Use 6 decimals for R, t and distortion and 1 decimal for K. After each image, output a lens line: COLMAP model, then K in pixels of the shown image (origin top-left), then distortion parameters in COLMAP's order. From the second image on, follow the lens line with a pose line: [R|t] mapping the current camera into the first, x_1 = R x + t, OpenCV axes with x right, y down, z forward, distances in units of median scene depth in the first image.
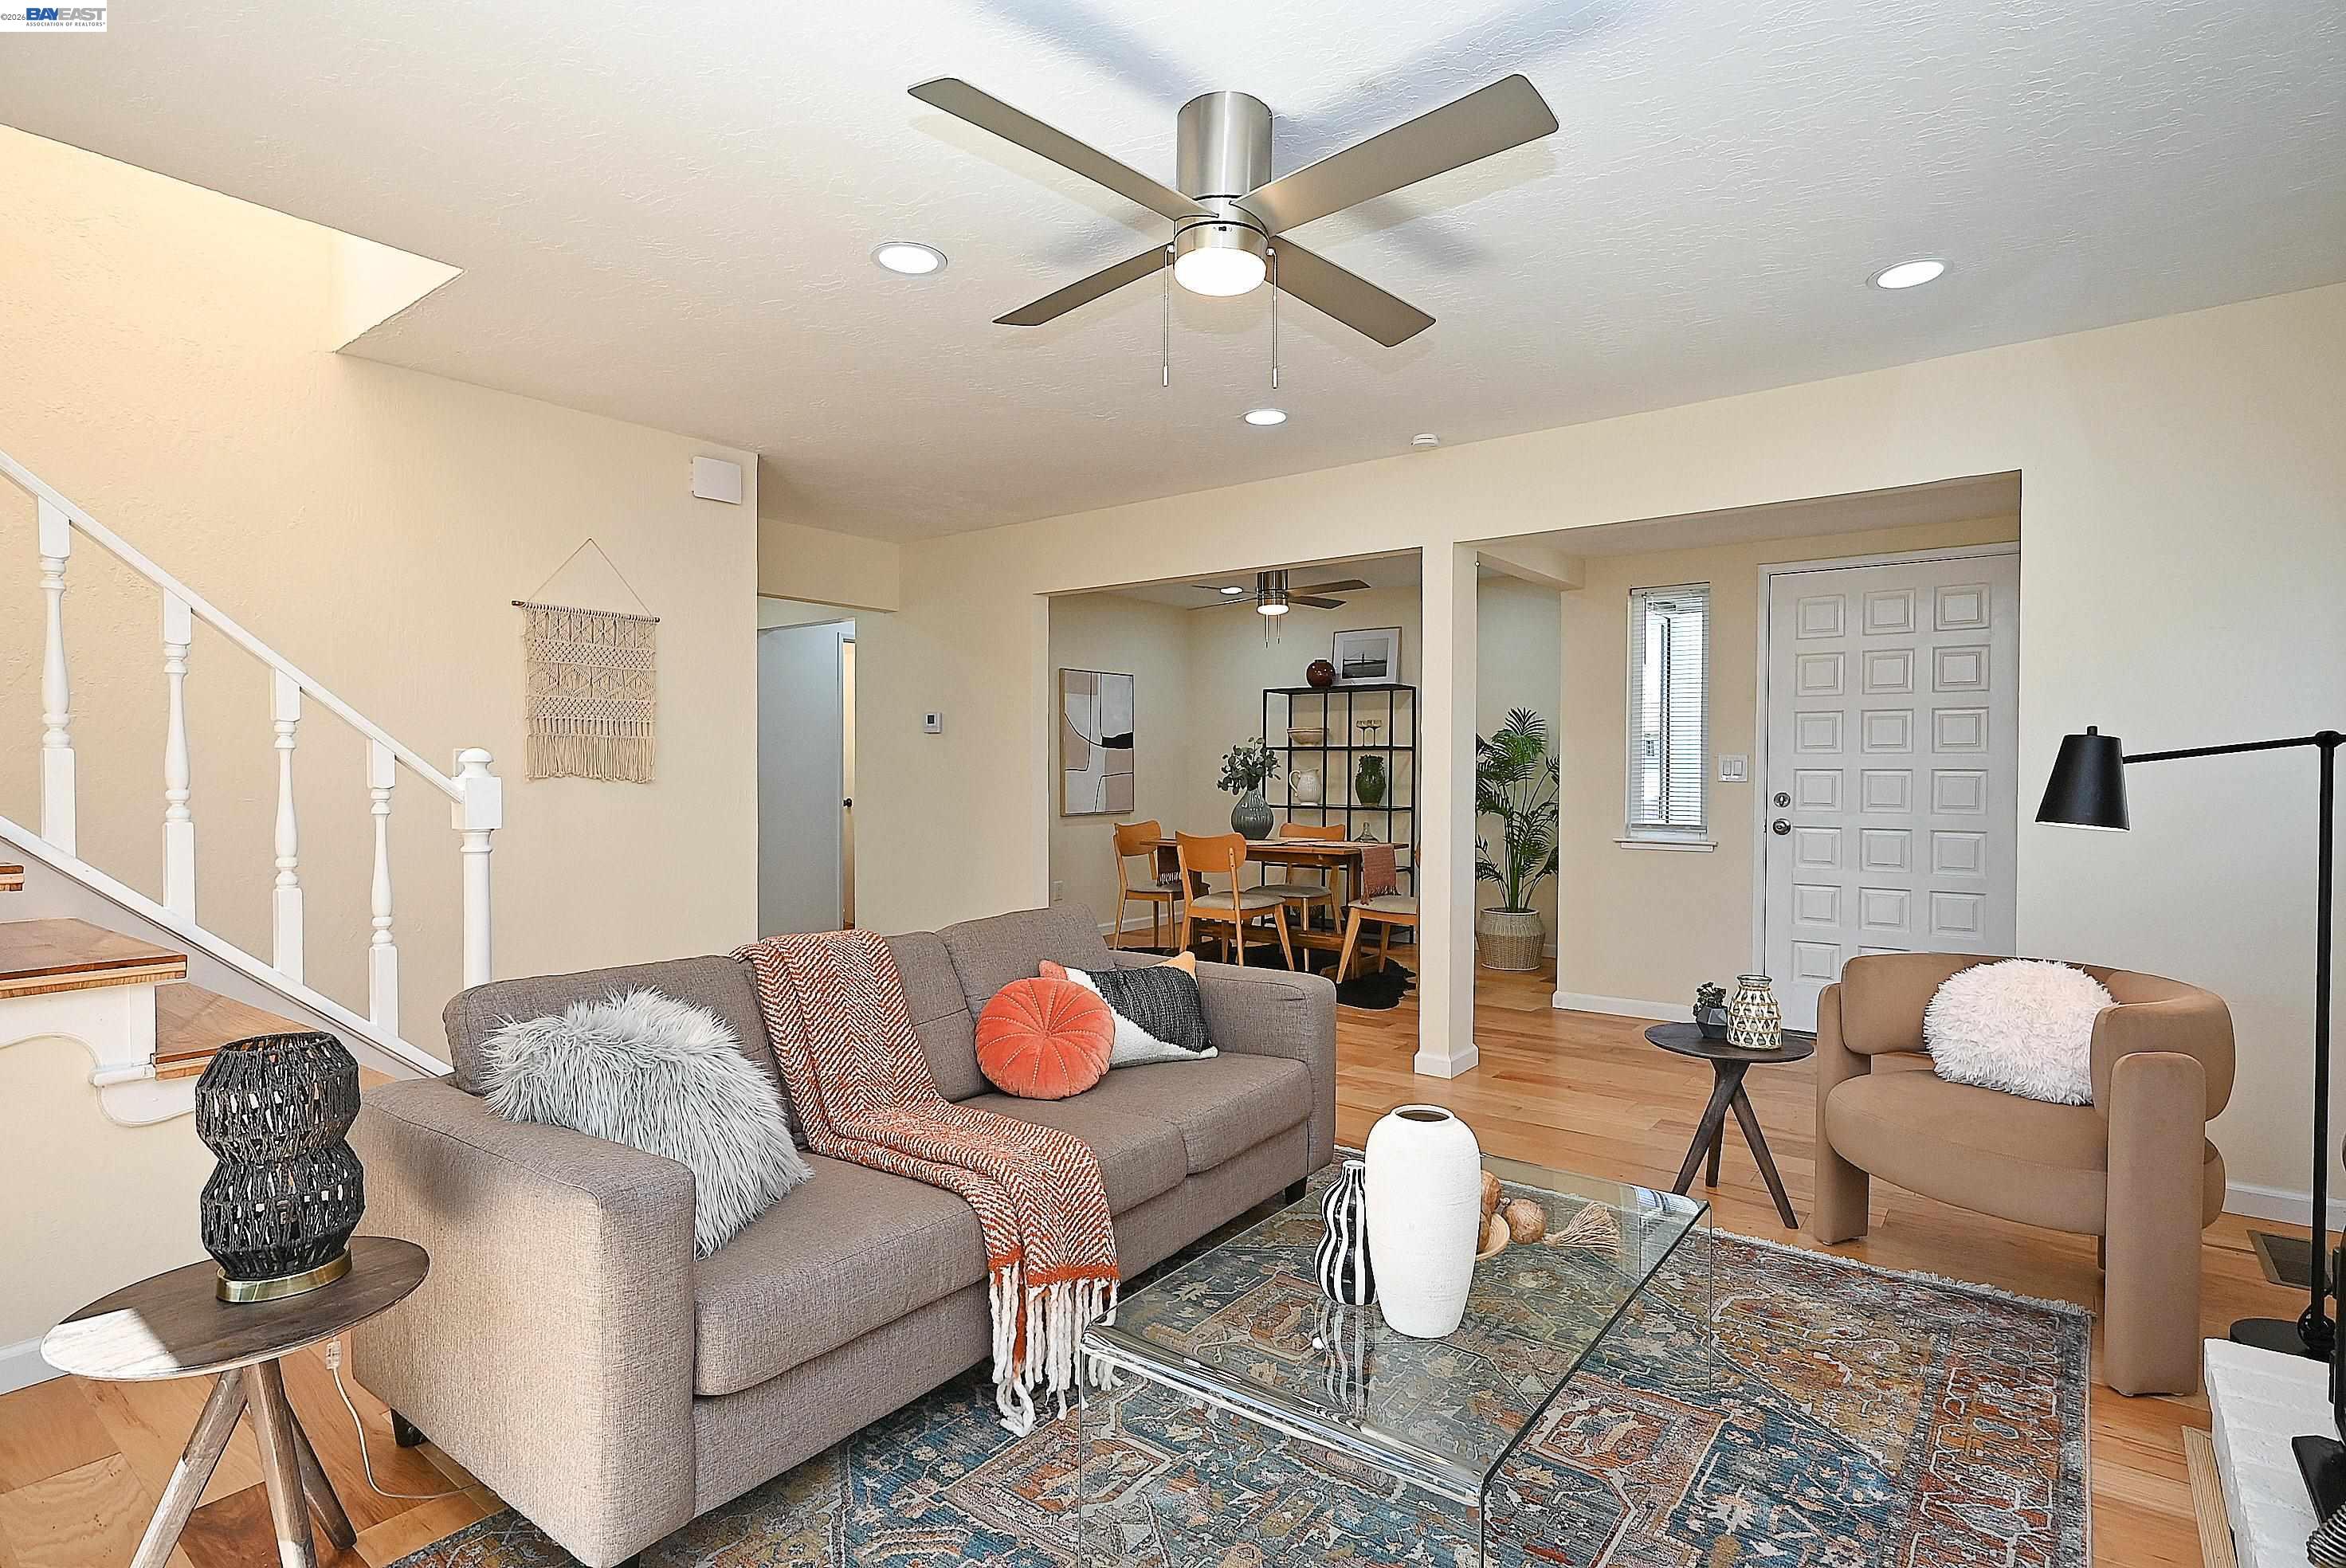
lens RADIAL K [[1153.7, 0, 1171.2], [0, 1153.7, 784.8], [0, 0, 1]] dist [-0.005064, 0.002678]
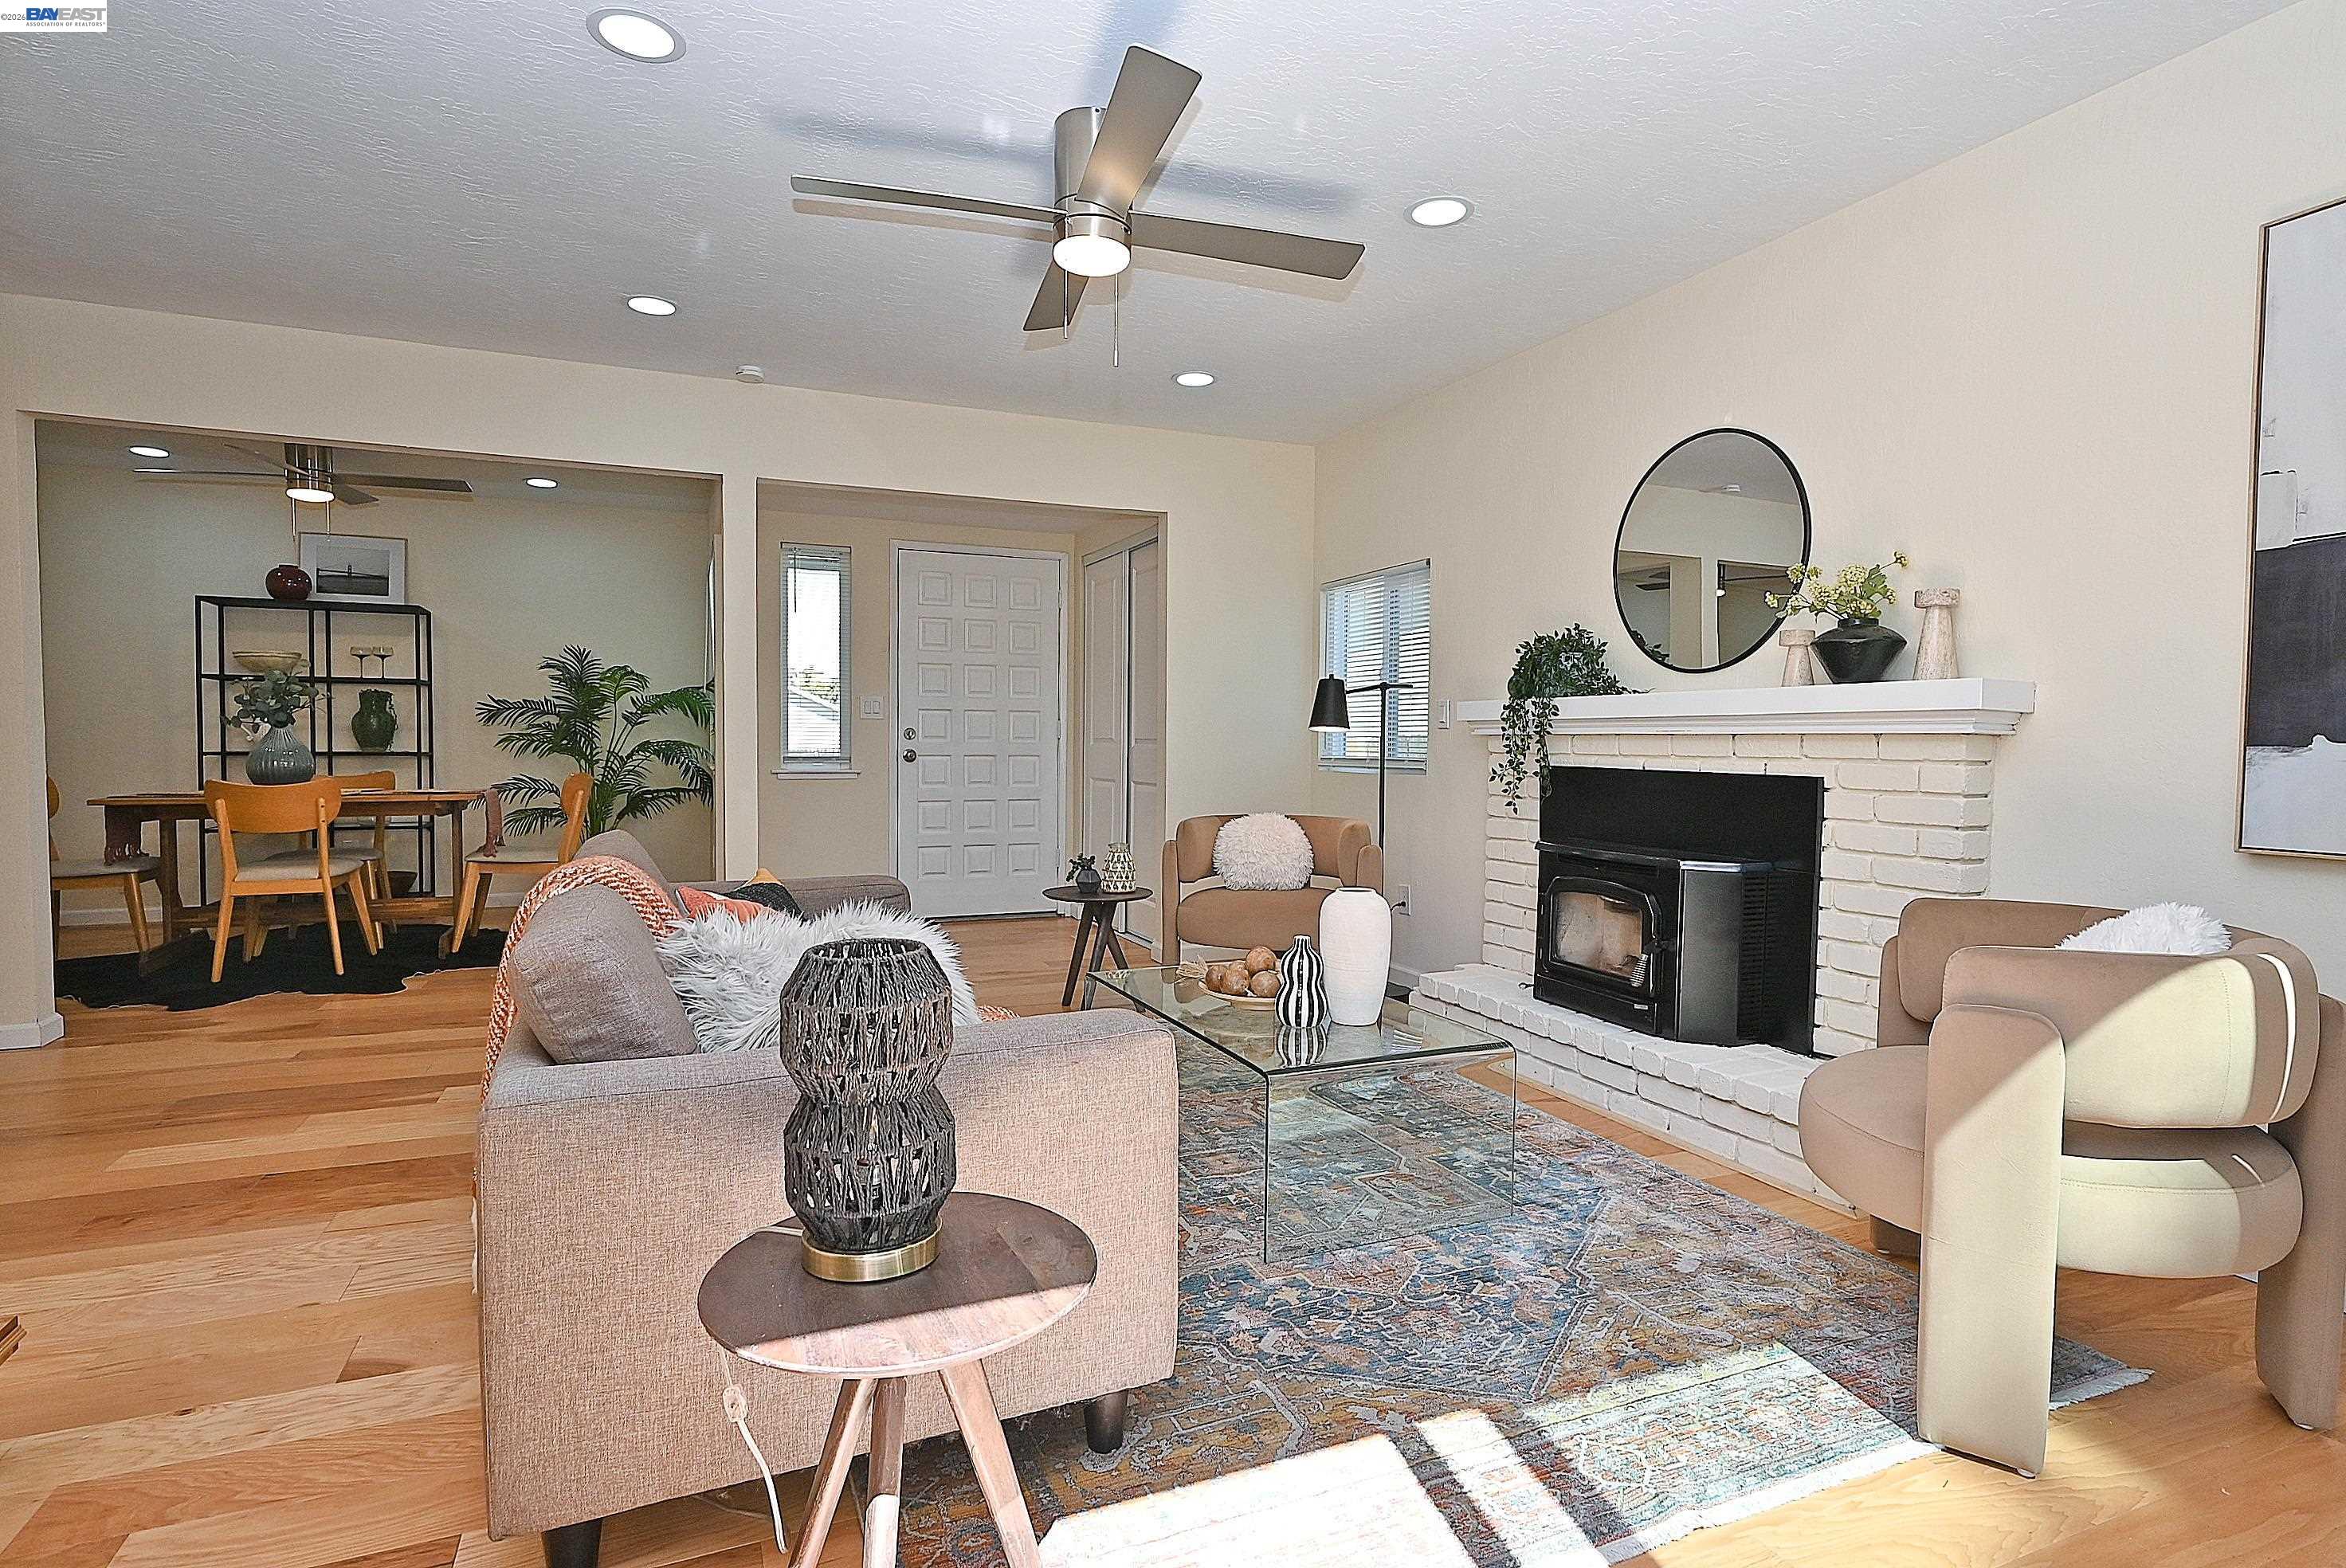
lens RADIAL K [[1182.3, 0, 1166.7], [0, 1182.3, 783.0], [0, 0, 1]] dist [-0.004109, 0.000760]
pose [[0.493808, -0.028695, 0.869097, -0.447010], [0.005400, 0.999537, 0.029934, 0.030199], [-0.869554, -0.010088, 0.493735, 0.138689]]
